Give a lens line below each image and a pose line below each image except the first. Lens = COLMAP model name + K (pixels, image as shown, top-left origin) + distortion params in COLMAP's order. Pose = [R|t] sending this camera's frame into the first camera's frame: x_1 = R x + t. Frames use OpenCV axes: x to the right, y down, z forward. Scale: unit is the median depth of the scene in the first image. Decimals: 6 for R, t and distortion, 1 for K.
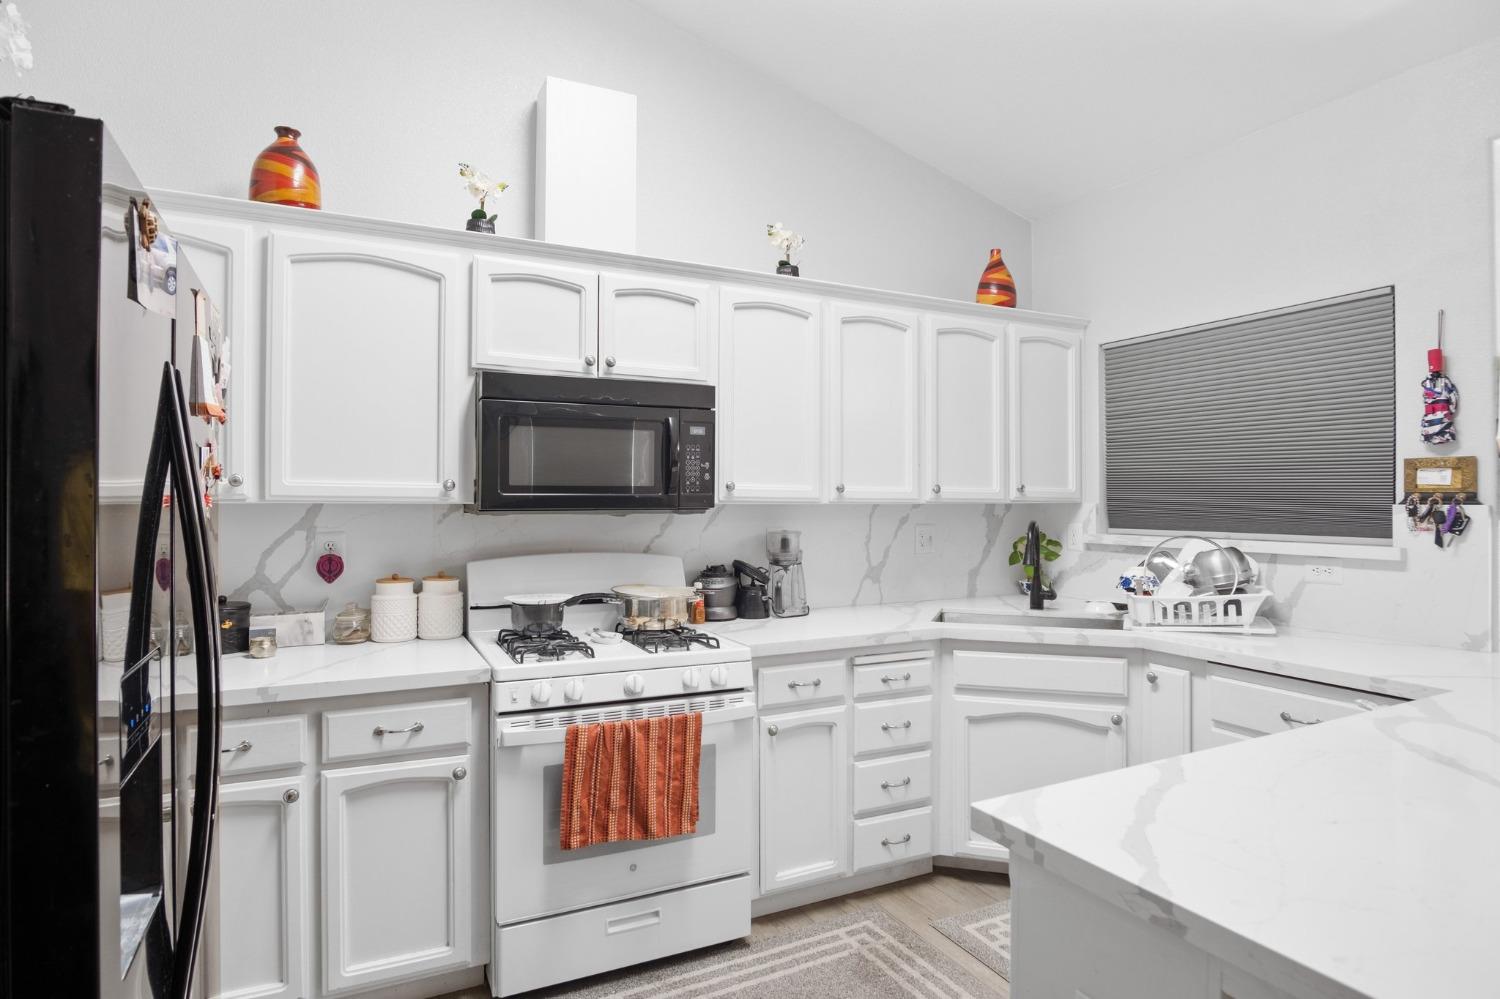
lens RADIAL K [[817.2, 0, 751.3], [0, 817.2, 516.3], [0, 0, 1]] dist [-0.006685, -0.000492]
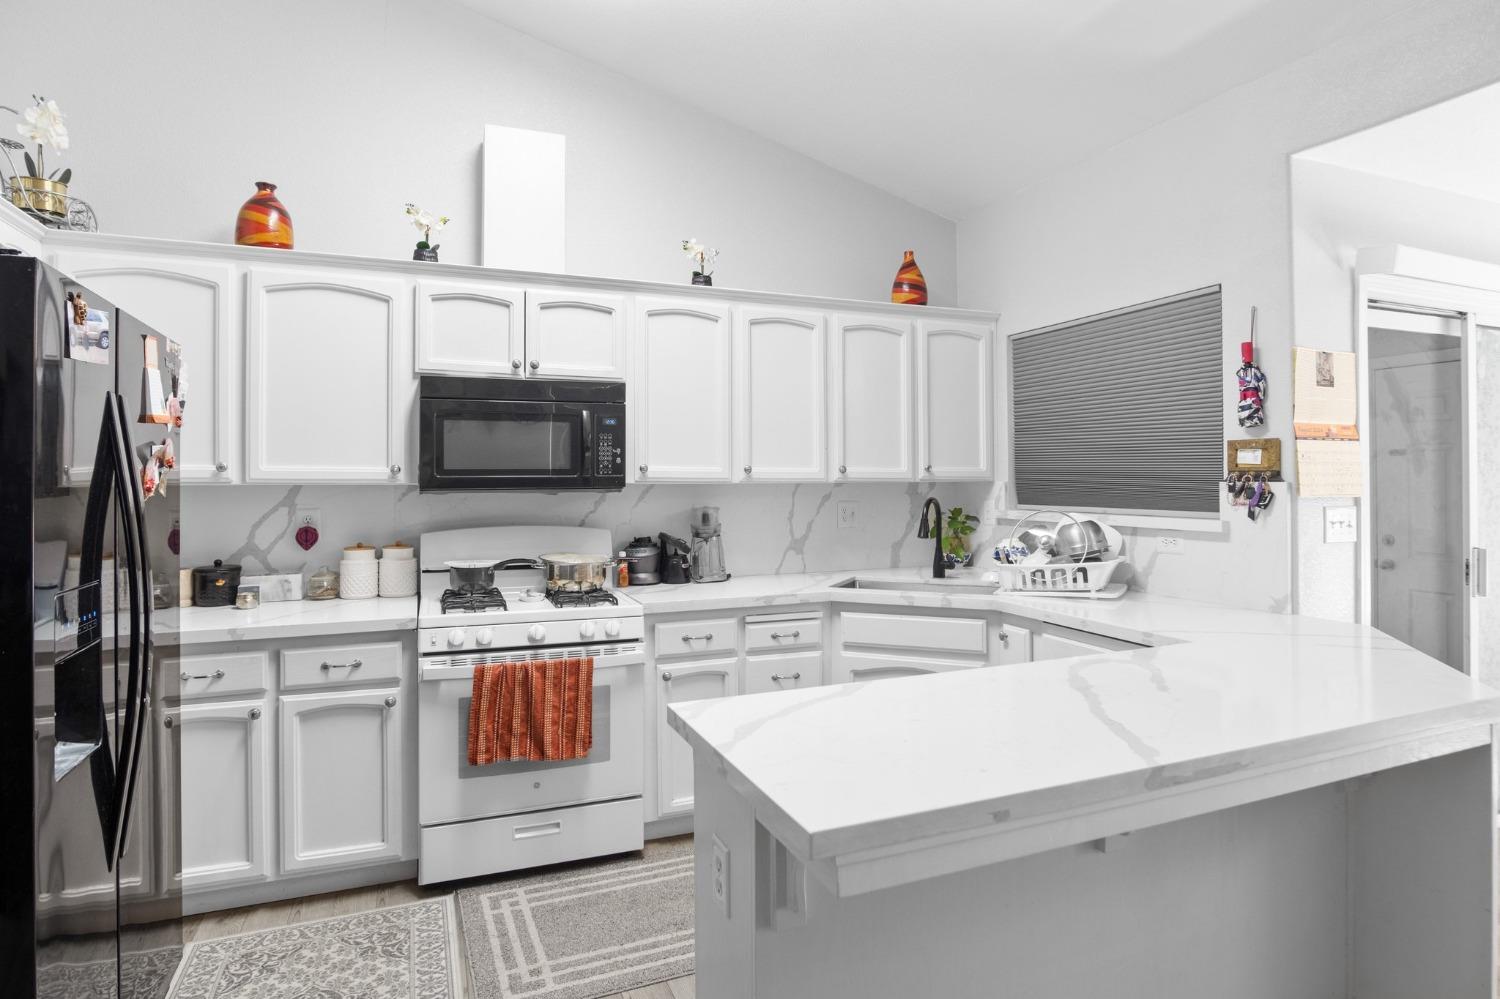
lens RADIAL K [[823.4, 0, 748.8], [0, 823.4, 491.5], [0, 0, 1]] dist [-0.001613, -0.000599]
pose [[0.996564, -0.003460, -0.082757, 0.245981], [0.003061, 0.999983, -0.004947, 0.002262], [0.082773, 0.004676, 0.996557, -0.173161]]
